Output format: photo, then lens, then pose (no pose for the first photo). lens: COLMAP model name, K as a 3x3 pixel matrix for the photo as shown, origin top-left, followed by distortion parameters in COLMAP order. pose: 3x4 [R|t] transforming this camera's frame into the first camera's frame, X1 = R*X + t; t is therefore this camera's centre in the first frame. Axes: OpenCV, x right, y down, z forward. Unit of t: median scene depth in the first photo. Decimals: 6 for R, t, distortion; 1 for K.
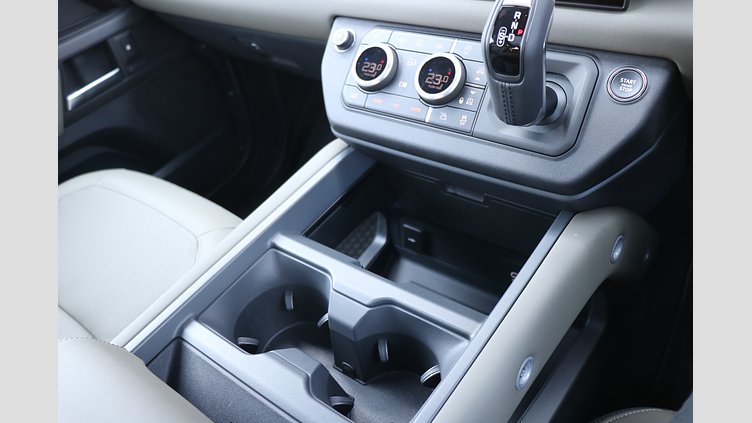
lens RADIAL K [[553.4, 0, 376.0], [0, 553.4, 211.5], [0, 0, 1]] dist [-0.116600, -0.002105]
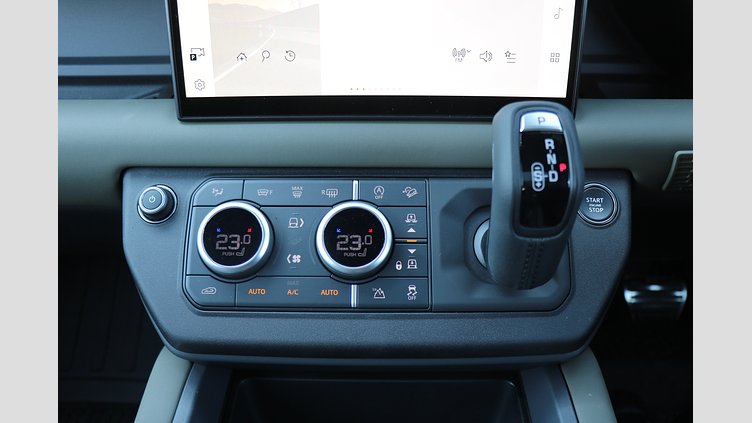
lens RADIAL K [[553.4, 0, 376.0], [0, 553.4, 211.5], [0, 0, 1]] dist [-0.116600, -0.002105]
pose [[0.790292, -0.172675, 0.587896, -0.274090], [0.279314, 0.955506, -0.094826, -0.212703], [-0.545364, 0.239148, 0.803359, 0.442028]]
